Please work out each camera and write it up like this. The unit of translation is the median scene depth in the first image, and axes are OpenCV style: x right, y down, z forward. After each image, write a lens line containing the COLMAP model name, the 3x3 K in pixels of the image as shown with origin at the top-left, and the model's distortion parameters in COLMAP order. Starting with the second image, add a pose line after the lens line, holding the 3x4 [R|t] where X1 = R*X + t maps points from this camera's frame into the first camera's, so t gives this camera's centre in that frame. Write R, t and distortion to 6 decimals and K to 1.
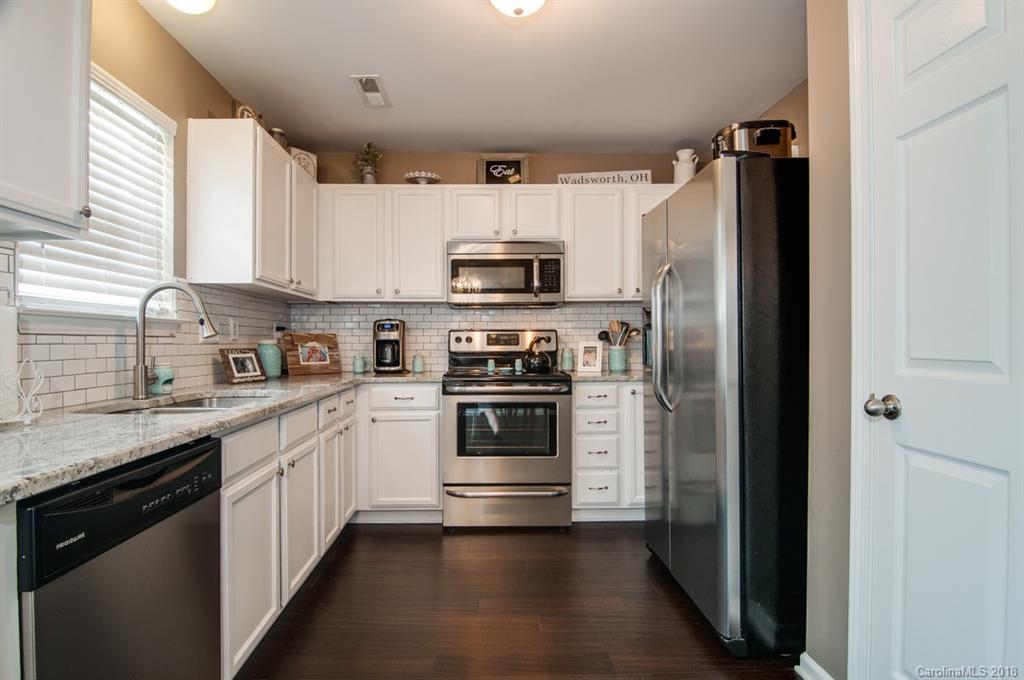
lens RADIAL K [[510.0, 0, 496.0], [0, 510.0, 341.3], [0, 0, 1]] dist [-0.016422, -0.003561]
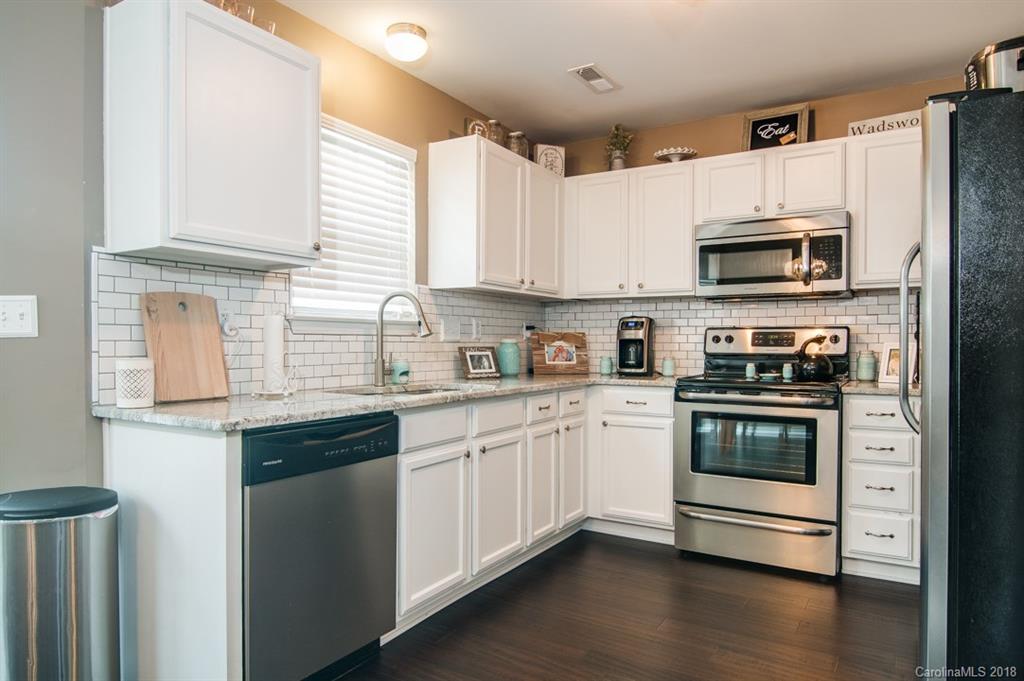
lens RADIAL K [[633.3, 0, 518.0], [0, 633.3, 348.6], [0, 0, 1]] dist [-0.004404, -0.015319]
pose [[0.852179, 0.010994, -0.523135, 0.229559], [-0.004741, 0.999900, 0.013290, -0.000037], [0.523229, -0.008845, 0.852146, -0.082817]]
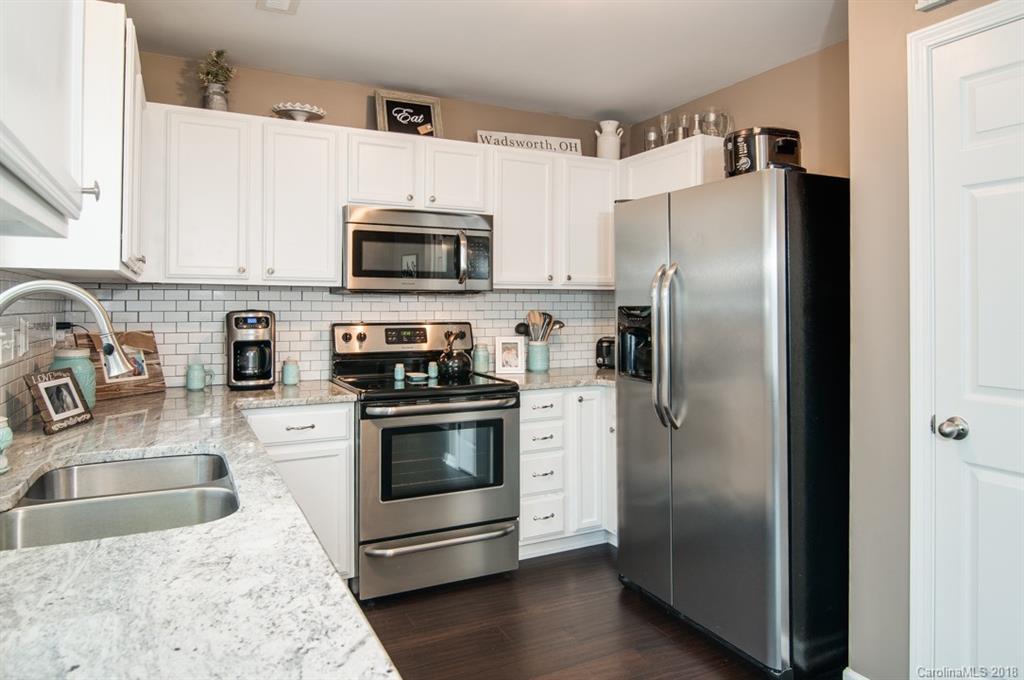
lens RADIAL K [[633.3, 0, 538.0], [0, 633.3, 298.0], [0, 0, 1]] dist [-0.004404, -0.015319]
pose [[0.897444, 0.011836, 0.440969, -0.268954], [-0.004517, 0.999834, -0.017644, -0.052157], [-0.441104, 0.013843, 0.897349, 0.068933]]
